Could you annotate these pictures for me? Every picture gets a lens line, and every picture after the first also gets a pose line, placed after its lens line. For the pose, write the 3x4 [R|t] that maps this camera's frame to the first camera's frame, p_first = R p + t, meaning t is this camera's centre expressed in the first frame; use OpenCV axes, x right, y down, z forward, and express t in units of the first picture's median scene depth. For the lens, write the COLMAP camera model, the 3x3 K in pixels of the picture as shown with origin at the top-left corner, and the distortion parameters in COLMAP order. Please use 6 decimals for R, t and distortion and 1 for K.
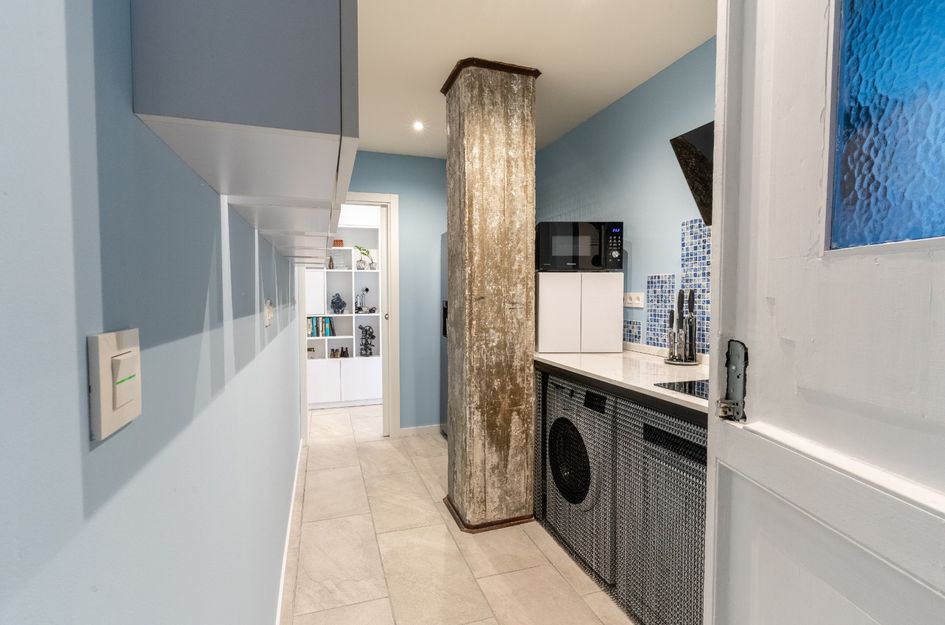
lens RADIAL K [[438.4, 0, 472.5], [0, 438.4, 312.5], [0, 0, 1]] dist [-0.000579, 0.000179]
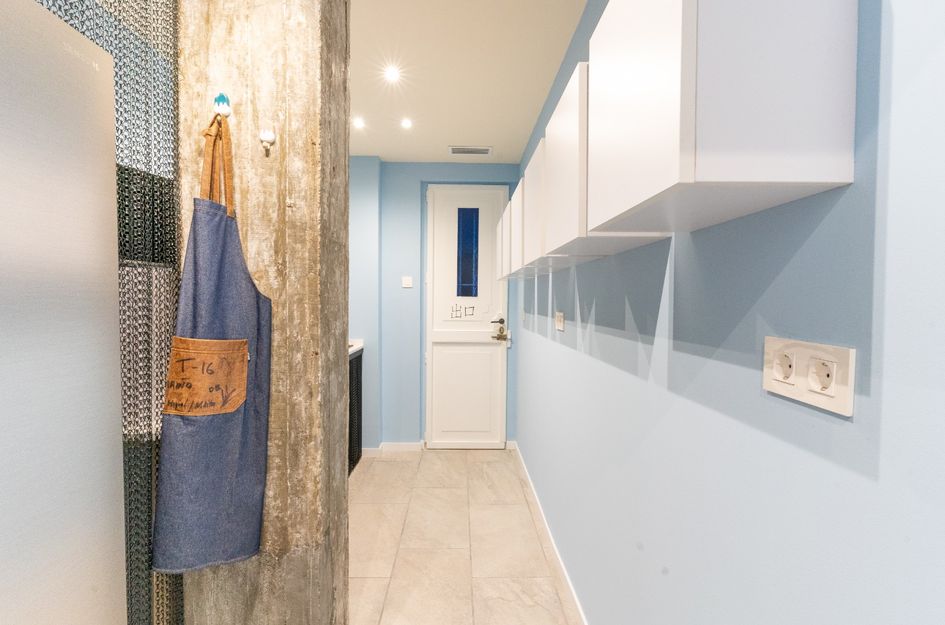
lens RADIAL K [[438.4, 0, 472.5], [0, 438.4, 312.5], [0, 0, 1]] dist [-0.000579, 0.000179]
pose [[-0.954465, -0.004863, 0.298282, -0.504311], [0.011639, 0.998499, 0.053521, -0.079900], [-0.298095, 0.054555, -0.952976, 1.958067]]
